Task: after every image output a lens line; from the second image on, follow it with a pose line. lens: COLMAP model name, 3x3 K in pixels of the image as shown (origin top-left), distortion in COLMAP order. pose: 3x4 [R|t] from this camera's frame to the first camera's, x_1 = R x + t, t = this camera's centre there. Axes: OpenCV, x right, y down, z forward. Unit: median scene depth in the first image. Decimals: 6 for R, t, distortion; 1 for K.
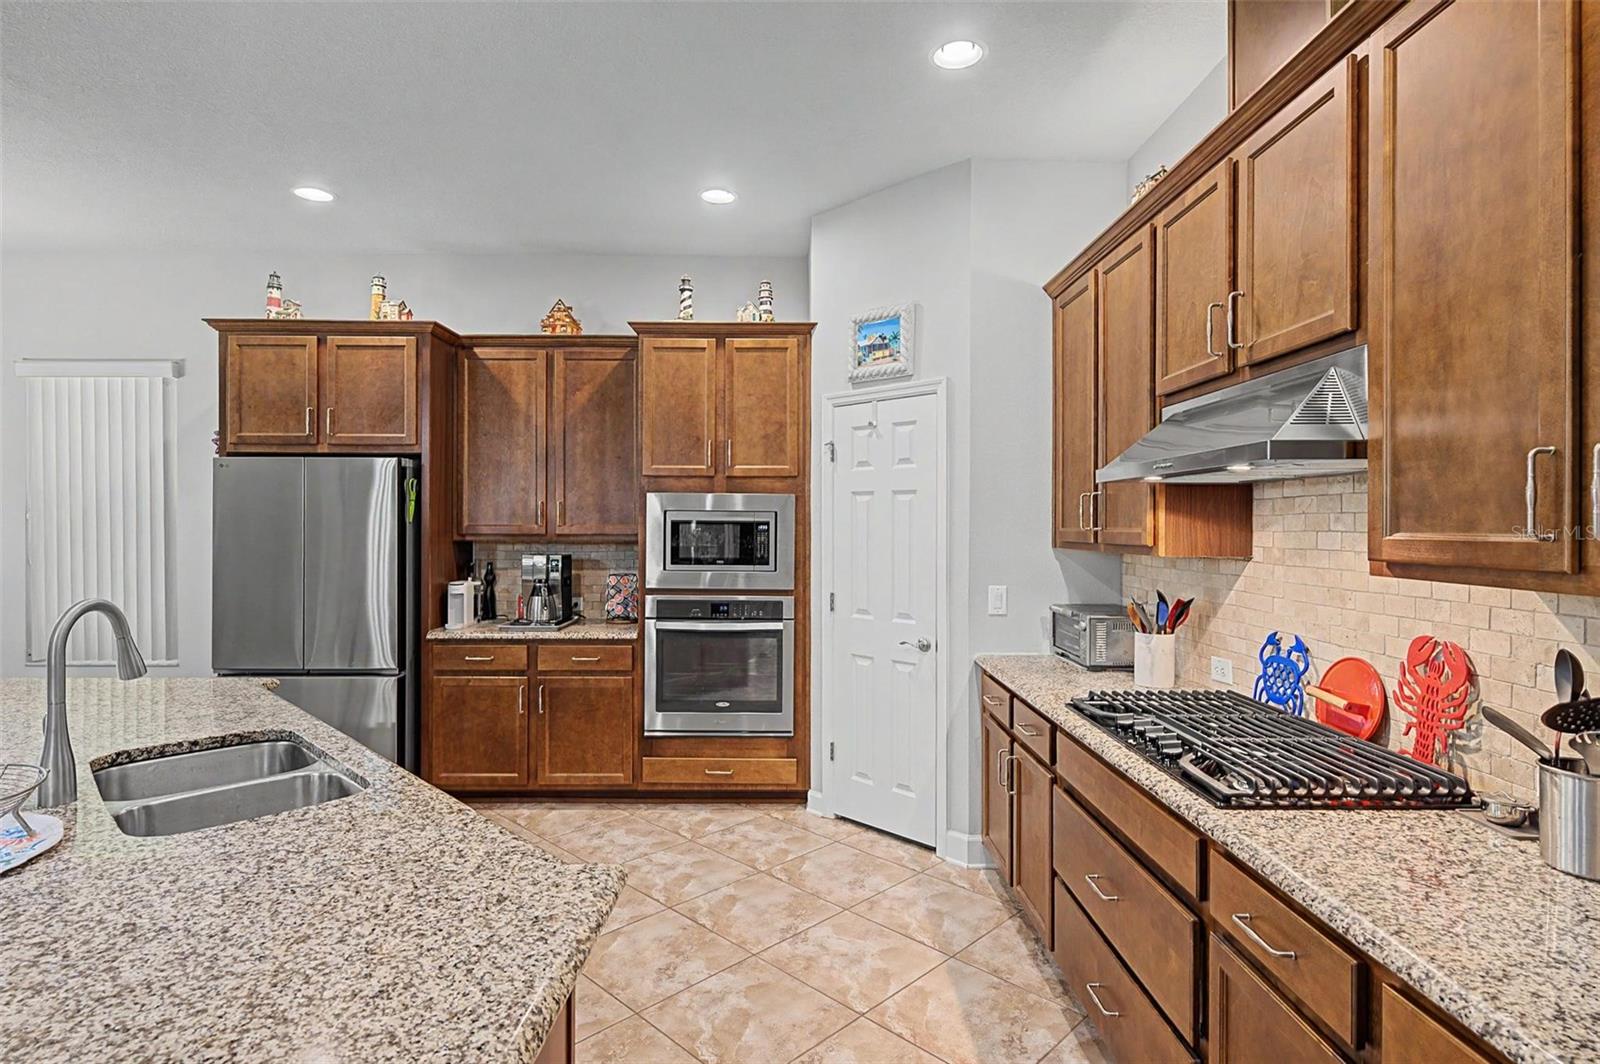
lens RADIAL K [[811.3, 0, 790.0], [0, 811.3, 527.7], [0, 0, 1]] dist [0.002466, -0.000981]
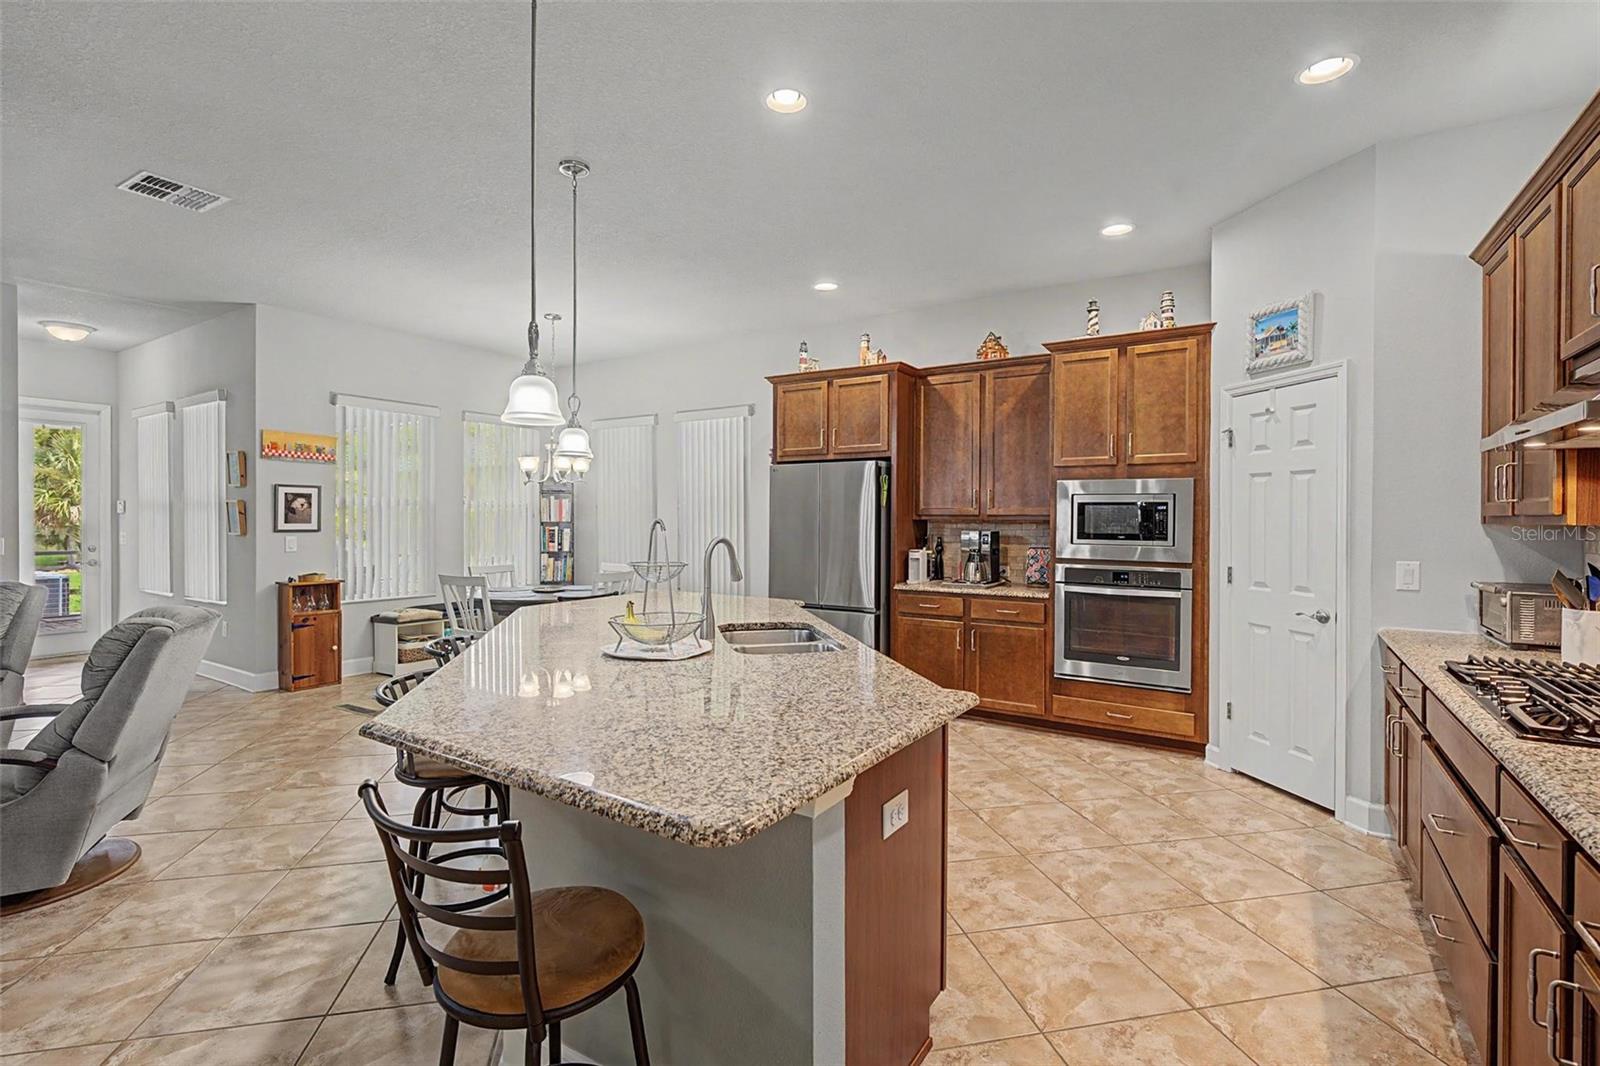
lens RADIAL K [[721.8, 0, 797.4], [0, 721.8, 522.9], [0, 0, 1]] dist [-0.001145, -0.000029]
pose [[0.838791, 0.004327, -0.544436, 0.096069], [-0.003649, 0.999991, 0.002324, 0.021702], [0.544441, 0.000037, 0.838799, -0.144212]]
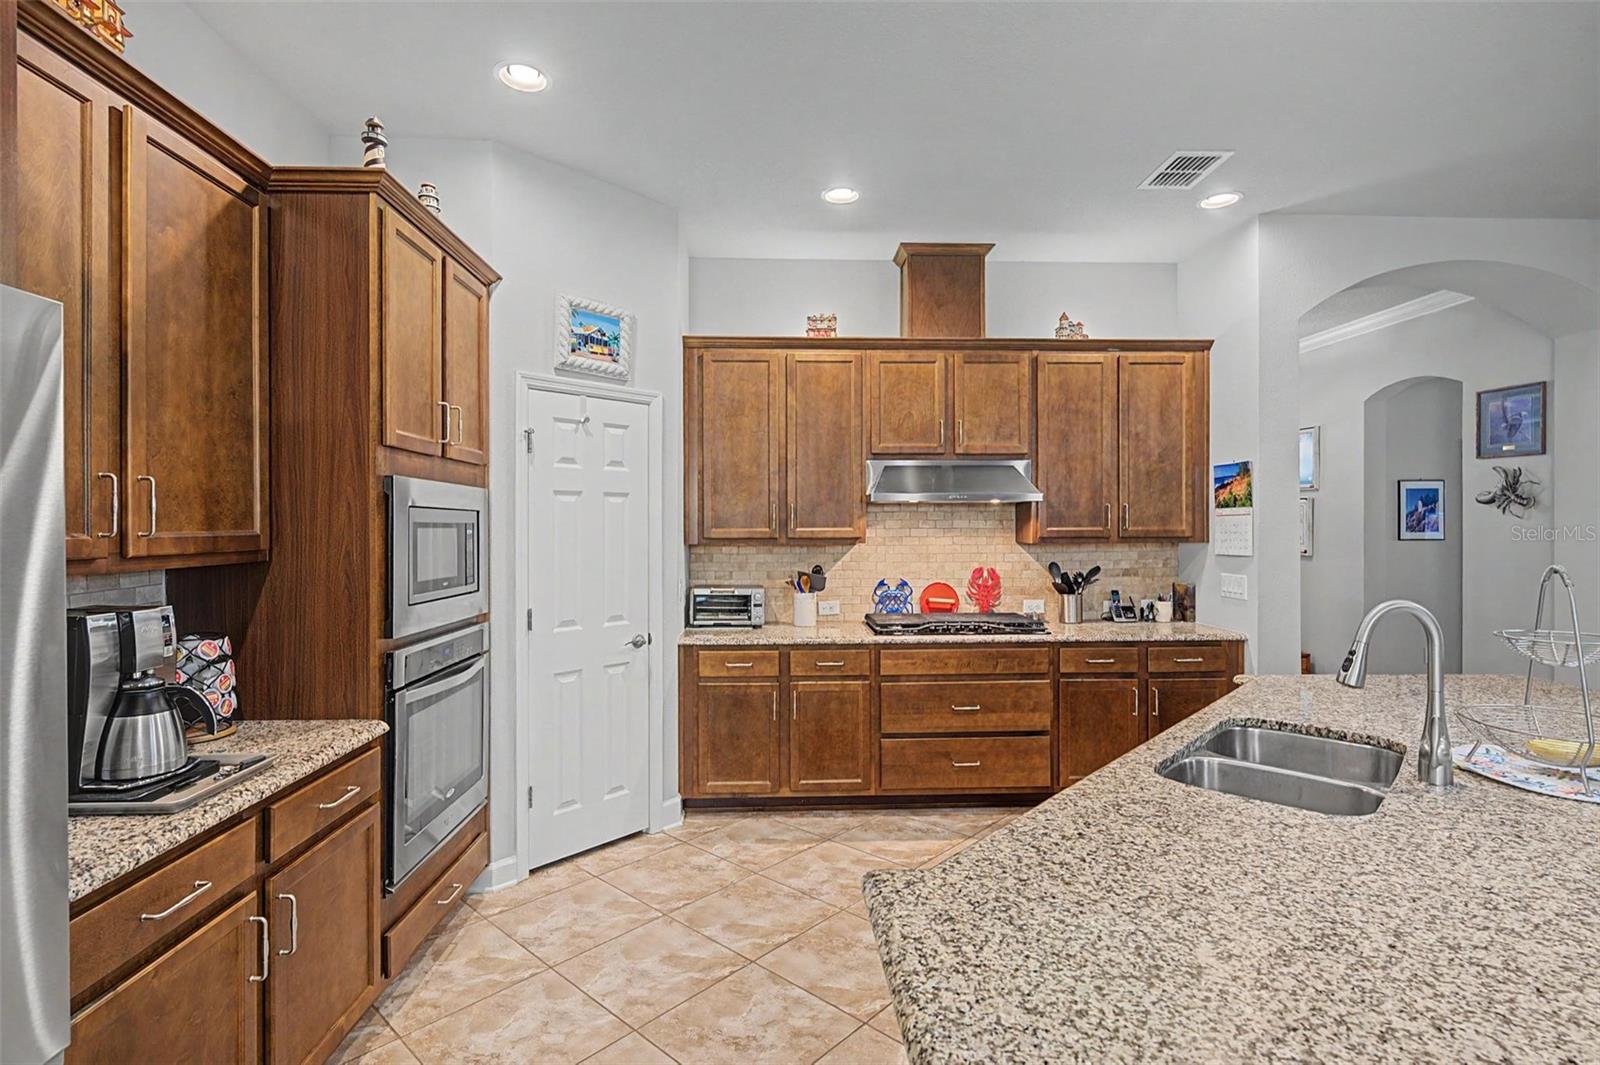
lens RADIAL K [[772.6, 0, 796.0], [0, 772.6, 523.9], [0, 0, 1]] dist [0.006064, -0.001267]
pose [[-0.031263, -0.001941, 0.999509, -0.788258], [0.006848, 0.999974, 0.002156, -0.007974], [-0.999488, 0.006912, -0.031249, 0.775499]]
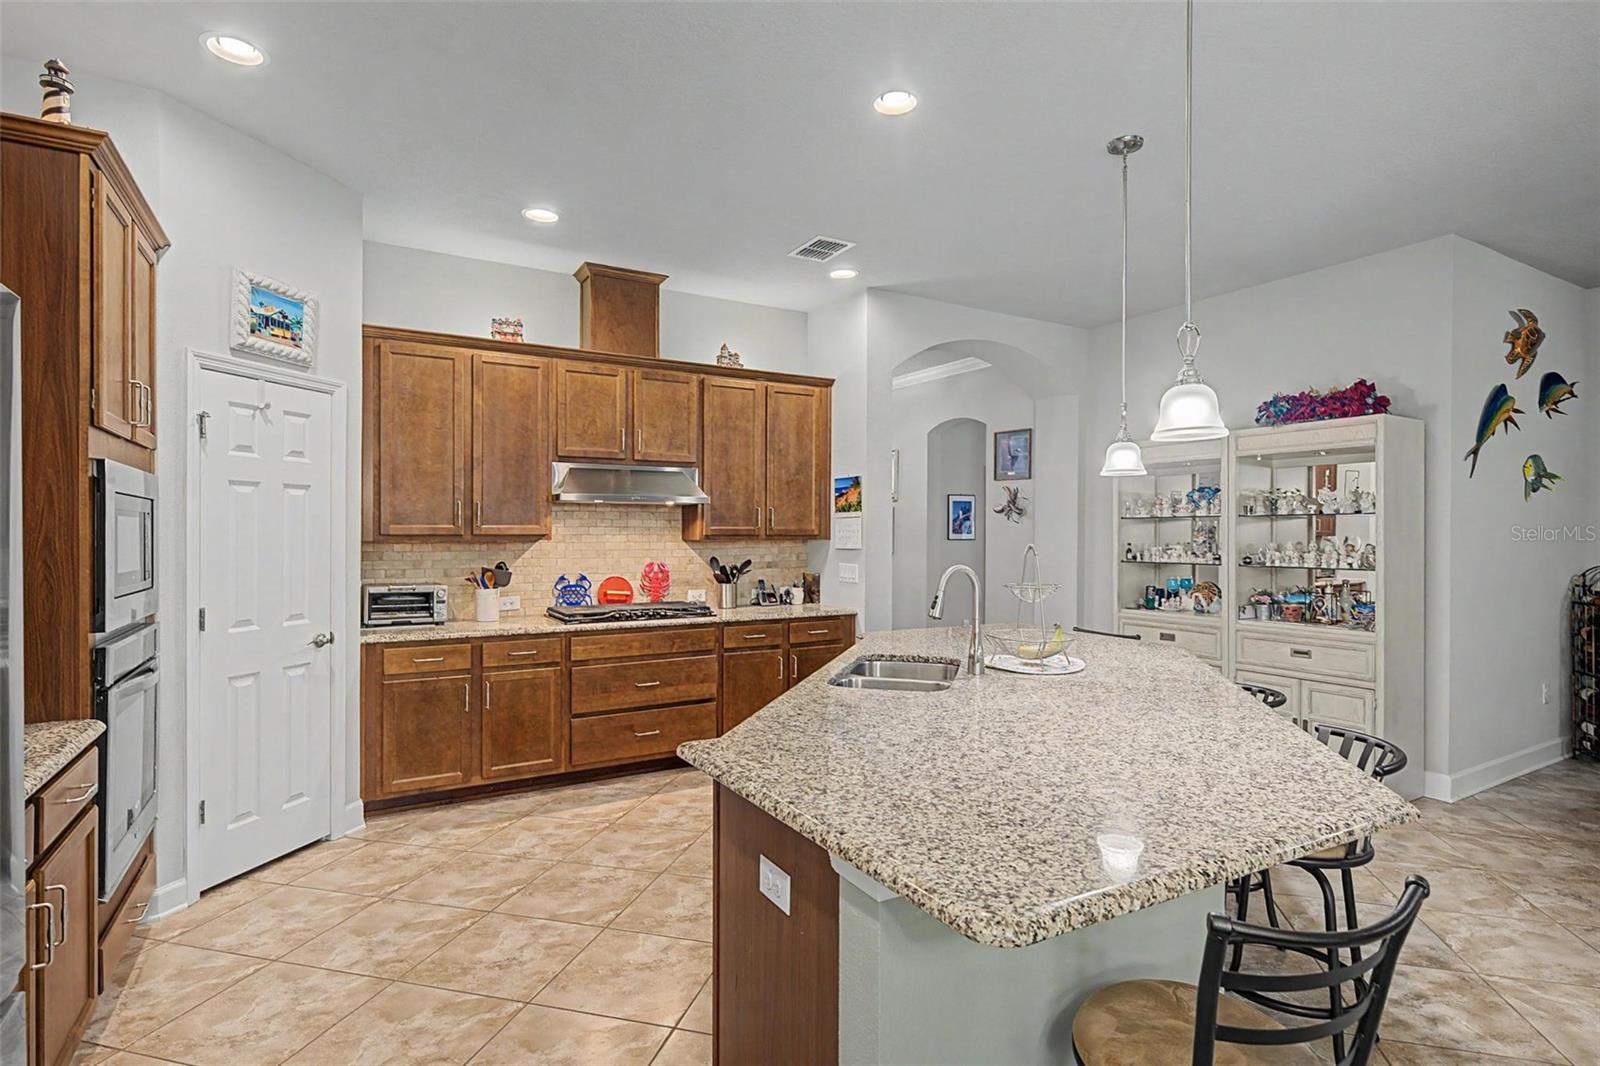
lens RADIAL K [[811.3, 0, 801.0], [0, 811.3, 533.9], [0, 0, 1]] dist [0.002466, -0.000981]
pose [[-0.496954, -0.007314, 0.867746, -0.940220], [-0.000347, 0.999966, 0.008230, 0.003161], [-0.867777, 0.003789, -0.496939, 0.921958]]
